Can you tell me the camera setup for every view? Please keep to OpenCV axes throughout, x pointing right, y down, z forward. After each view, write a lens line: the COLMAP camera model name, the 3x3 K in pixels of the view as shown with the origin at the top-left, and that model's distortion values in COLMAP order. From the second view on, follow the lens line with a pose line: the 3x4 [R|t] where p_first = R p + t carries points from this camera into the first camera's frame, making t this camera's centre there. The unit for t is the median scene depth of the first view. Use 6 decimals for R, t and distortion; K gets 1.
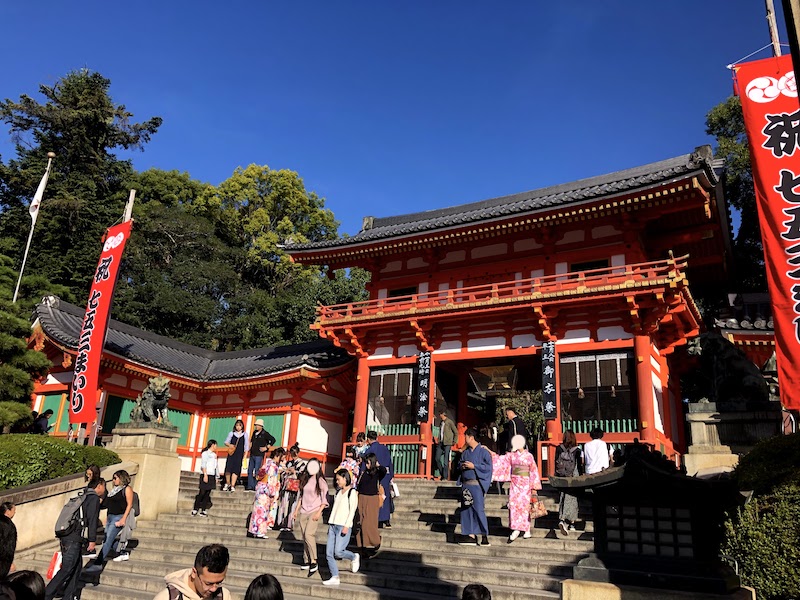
lens RADIAL K [[660.6, 0, 400.6], [0, 660.6, 299.1], [0, 0, 1]] dist [0.002489, -0.005232]
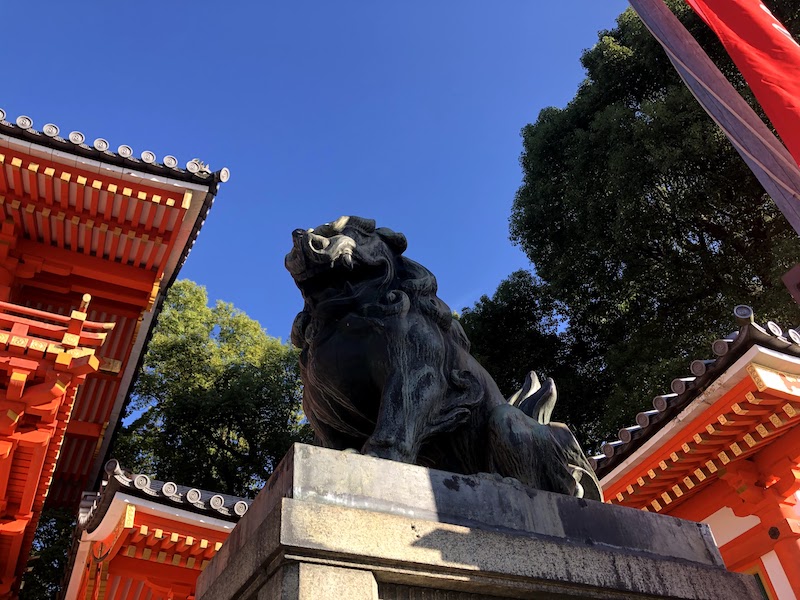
lens RADIAL K [[660.6, 0, 400.5], [0, 660.6, 300.2], [0, 0, 1]] dist [0.002489, -0.005232]
pose [[0.520109, 0.521687, 0.676261, 0.209600], [-0.172459, 0.839620, -0.515070, 0.130777], [-0.836507, 0.151266, 0.526664, 0.570307]]
